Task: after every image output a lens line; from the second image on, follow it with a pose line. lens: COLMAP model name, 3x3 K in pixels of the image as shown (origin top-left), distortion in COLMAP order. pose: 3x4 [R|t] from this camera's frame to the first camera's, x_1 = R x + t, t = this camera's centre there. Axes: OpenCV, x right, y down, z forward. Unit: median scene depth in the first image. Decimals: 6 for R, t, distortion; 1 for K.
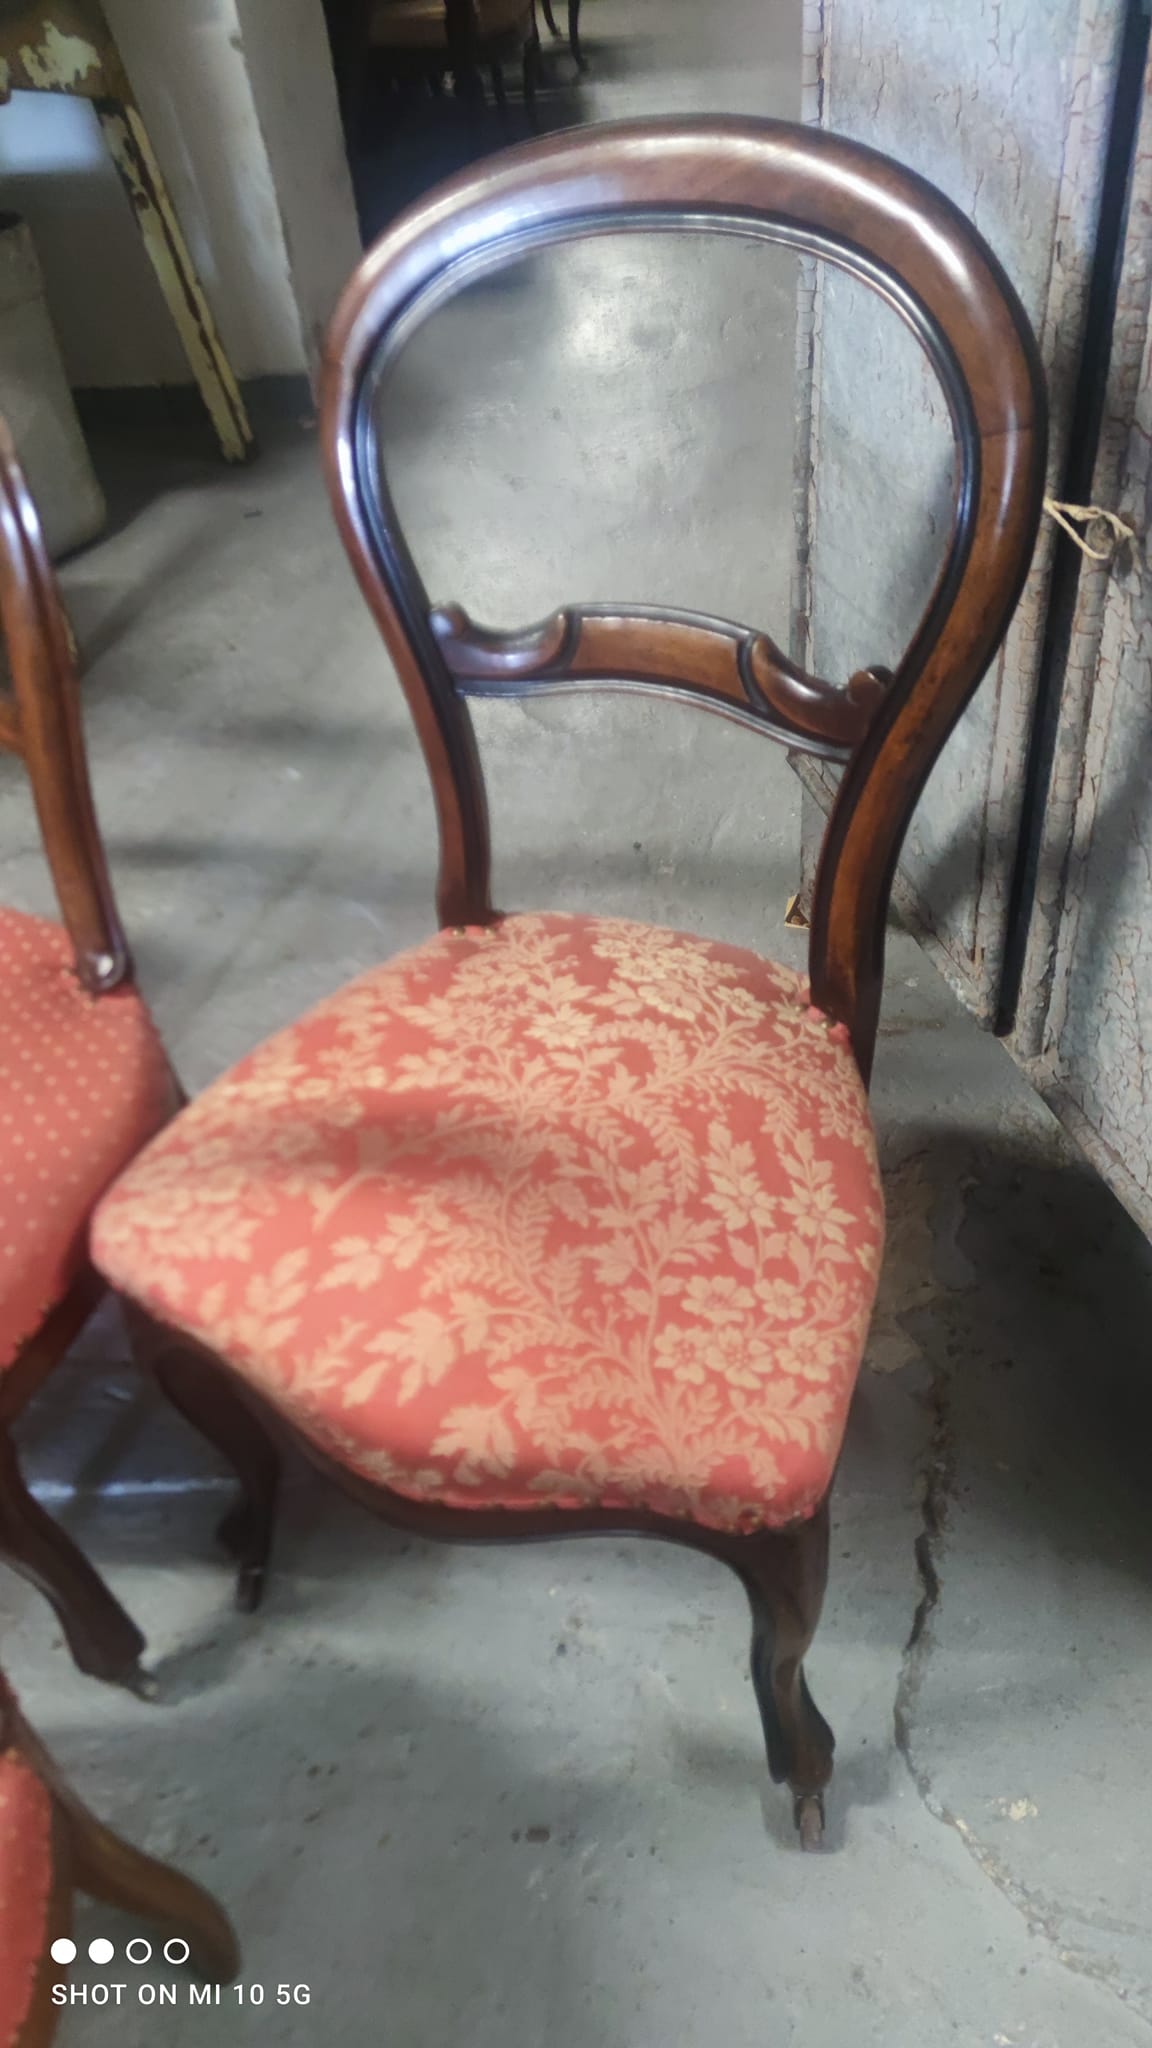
lens RADIAL K [[1475.4, 0, 573.9], [0, 1475.4, 1034.0], [0, 0, 1]] dist [0.069864, -0.067159]
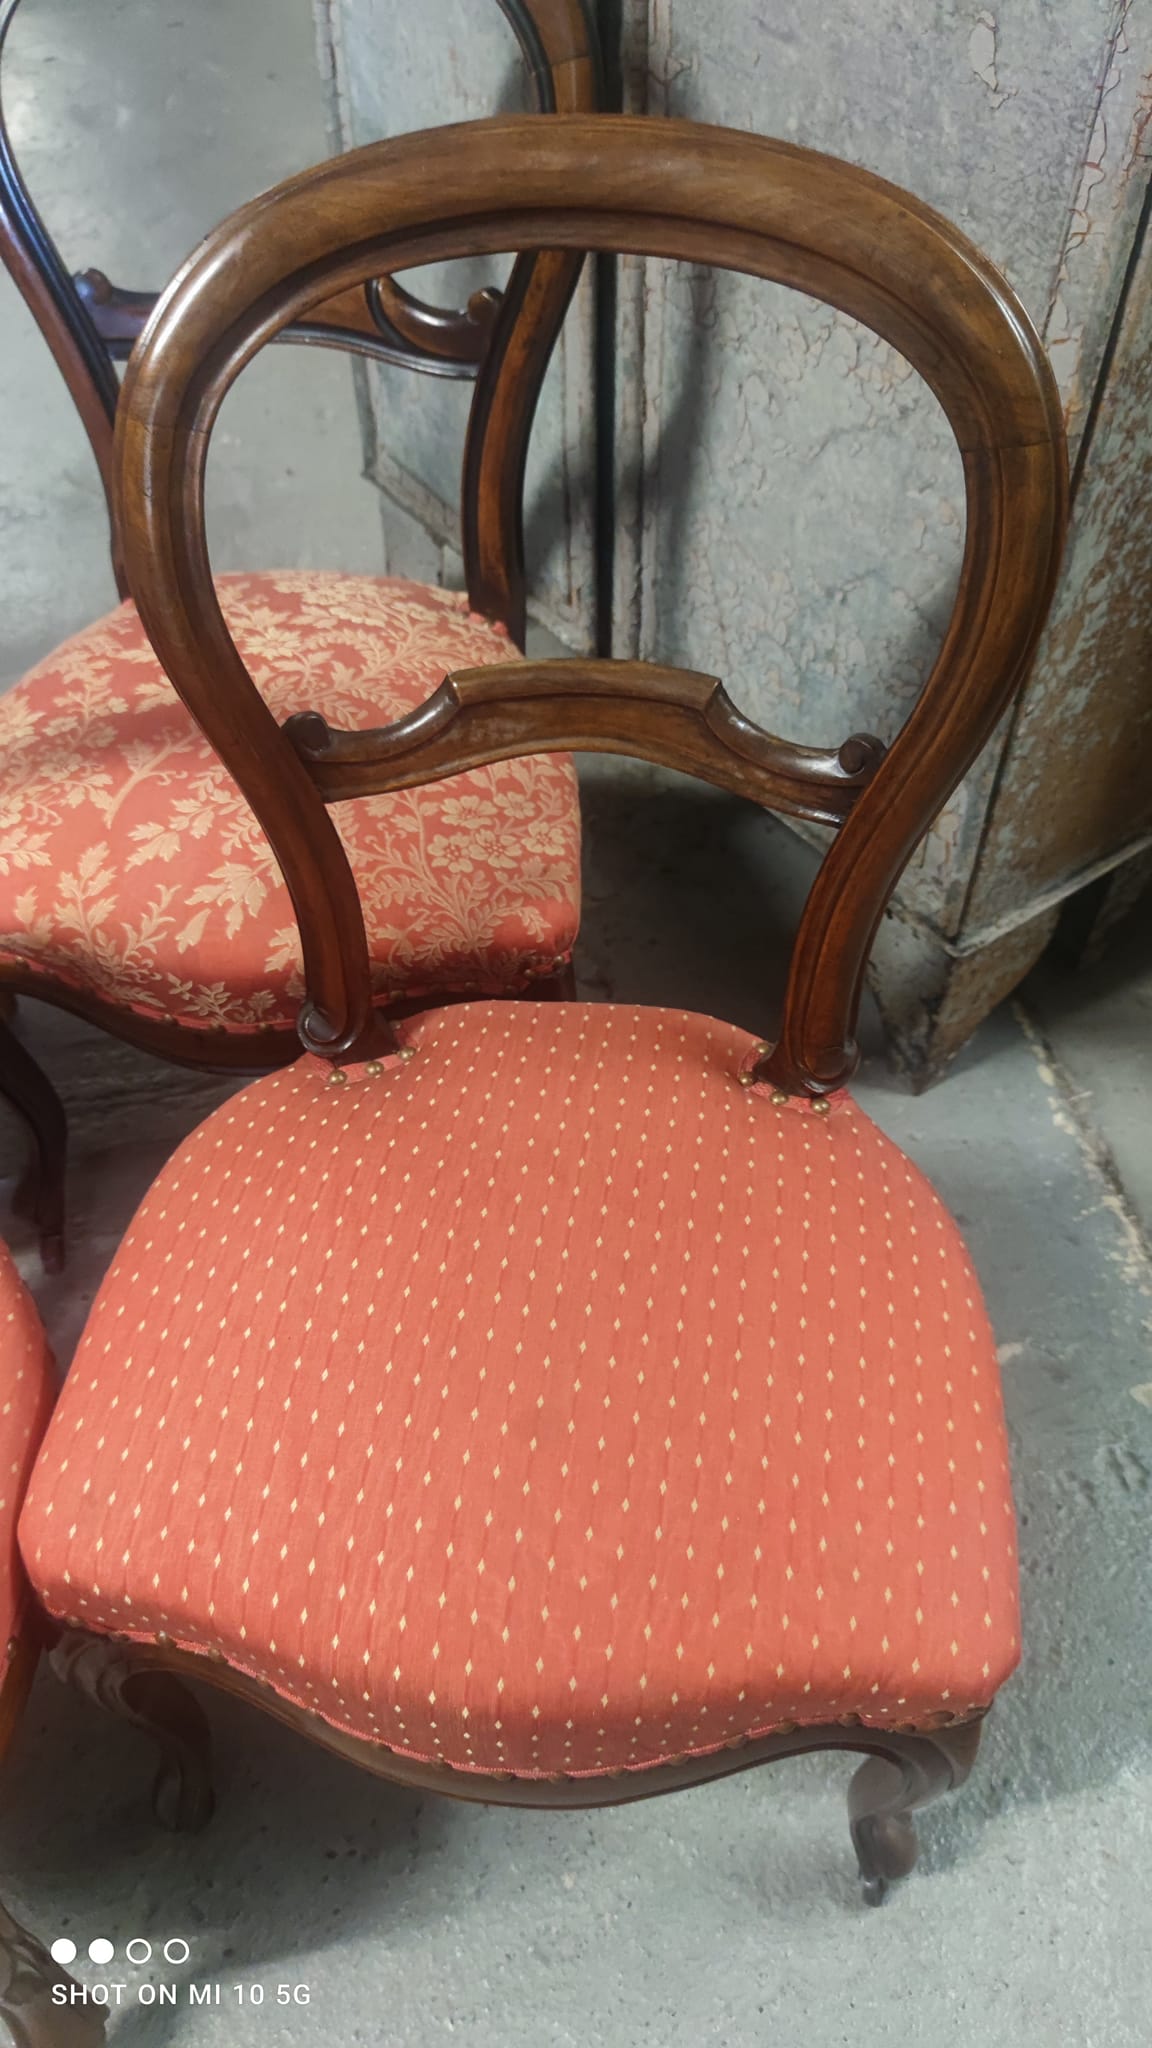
lens RADIAL K [[1475.4, 0, 573.9], [0, 1475.4, 1034.0], [0, 0, 1]] dist [0.069864, -0.067159]
pose [[0.934196, -0.197289, 0.297246, -0.205716], [0.172796, 0.979149, 0.106814, 0.222922], [-0.312121, -0.048422, 0.948807, -0.196209]]
